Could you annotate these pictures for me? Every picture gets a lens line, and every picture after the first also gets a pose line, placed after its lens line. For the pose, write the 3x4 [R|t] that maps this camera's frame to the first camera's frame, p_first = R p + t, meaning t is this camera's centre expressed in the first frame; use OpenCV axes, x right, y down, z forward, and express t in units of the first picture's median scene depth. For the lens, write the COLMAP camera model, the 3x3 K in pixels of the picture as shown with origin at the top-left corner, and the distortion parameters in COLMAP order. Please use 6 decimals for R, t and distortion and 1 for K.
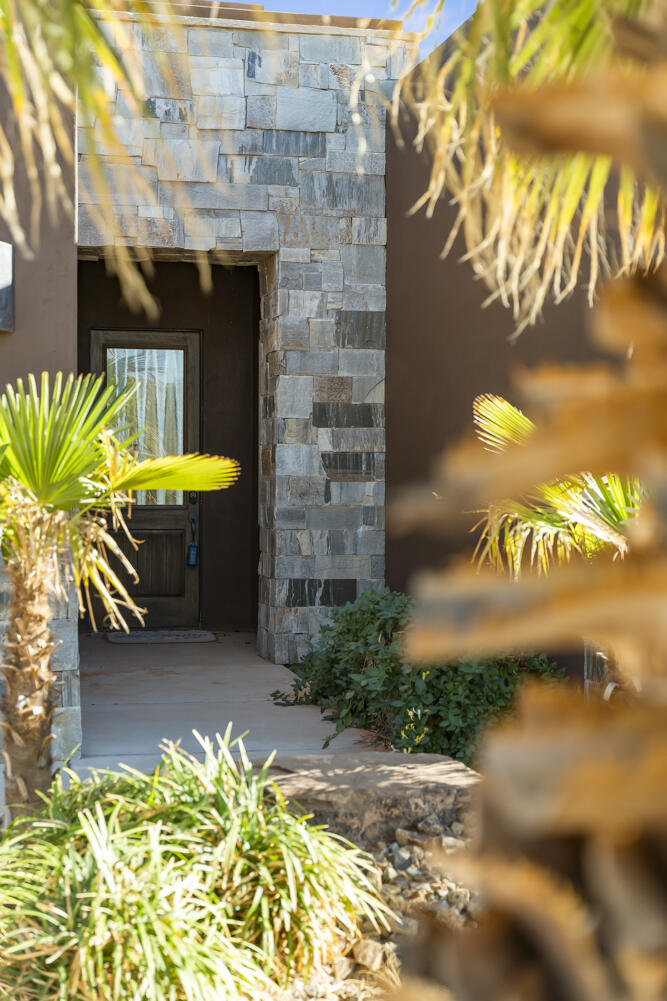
lens RADIAL K [[1500.6, 0, 333.5], [0, 1500.6, 500.5], [0, 0, 1]] dist [0.038462, 0.026722]
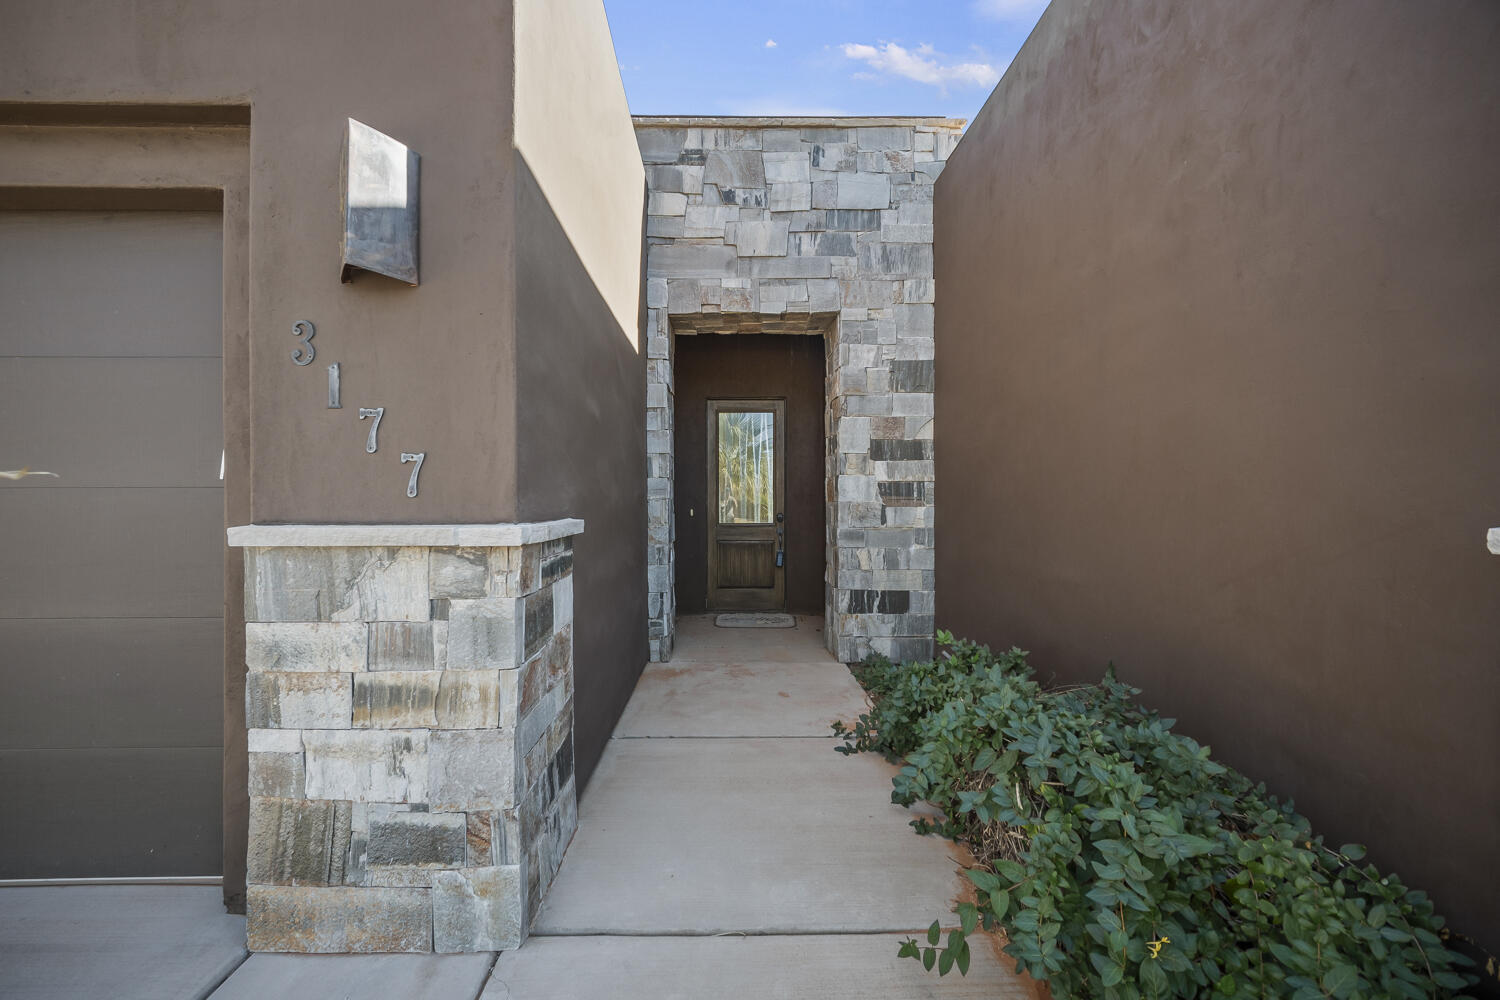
lens RADIAL K [[590.0, 0, 733.7], [0, 590.0, 499.5], [0, 0, 1]] dist [-0.001222, -0.000455]
pose [[0.975054, -0.005073, -0.221911, -0.015785], [0.000776, 0.999811, -0.019444, -0.009493], [0.221967, 0.018786, 0.974873, 0.528462]]
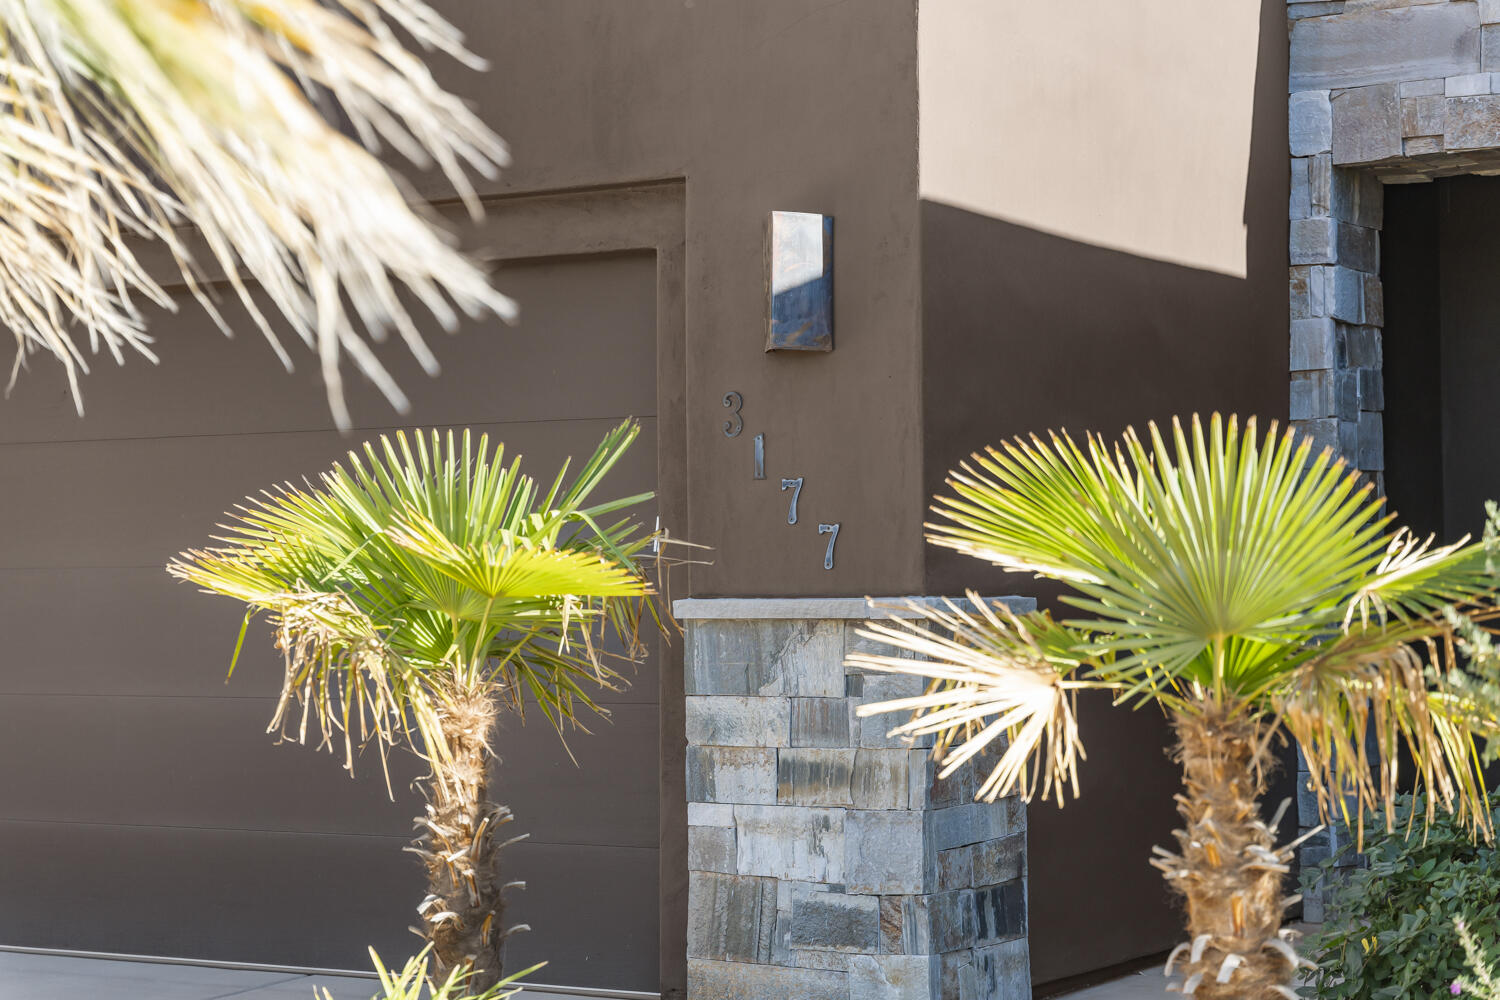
lens RADIAL K [[2968.2, 0, 750.0], [0, 2968.2, 500.0], [0, 0, 1]] dist [-0.027750, -0.088879]
pose [[0.713330, -0.027482, -0.700289, 0.428197], [-0.003526, 0.999077, -0.042799, 0.002896], [0.700819, 0.032999, 0.712575, 0.059767]]
